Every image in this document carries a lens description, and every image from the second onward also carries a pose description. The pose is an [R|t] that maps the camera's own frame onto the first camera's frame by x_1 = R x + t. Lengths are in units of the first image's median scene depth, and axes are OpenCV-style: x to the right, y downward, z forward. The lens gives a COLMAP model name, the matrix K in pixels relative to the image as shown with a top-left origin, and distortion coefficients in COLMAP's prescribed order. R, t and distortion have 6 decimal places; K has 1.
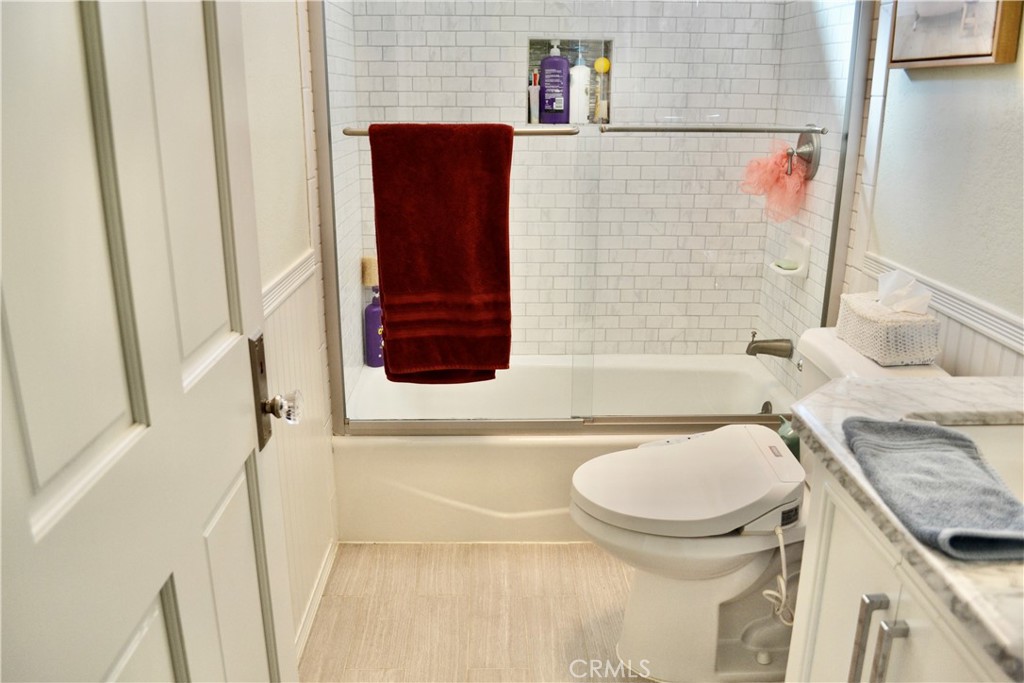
lens RADIAL K [[820.1, 0, 507.7], [0, 820.1, 346.0], [0, 0, 1]] dist [-0.080531, 0.008230]
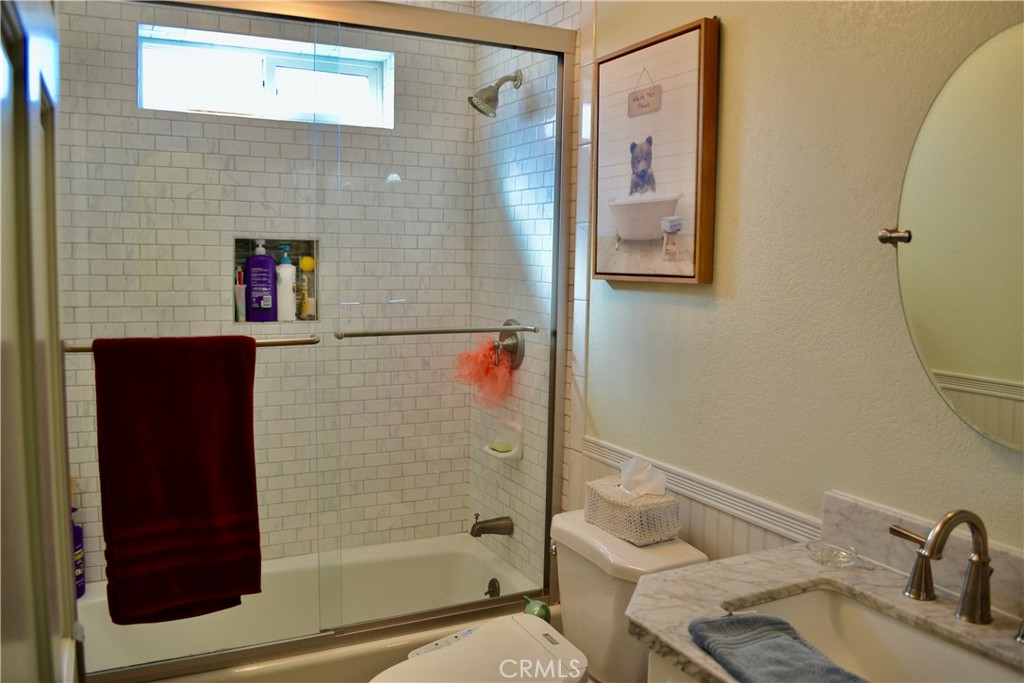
lens RADIAL K [[820.1, 0, 507.9], [0, 820.1, 342.9], [0, 0, 1]] dist [-0.080531, 0.008230]
pose [[0.899304, -0.030448, 0.436263, -0.135346], [0.115377, 0.978749, -0.169526, -0.060389], [-0.421830, 0.202790, 0.883705, 0.017845]]
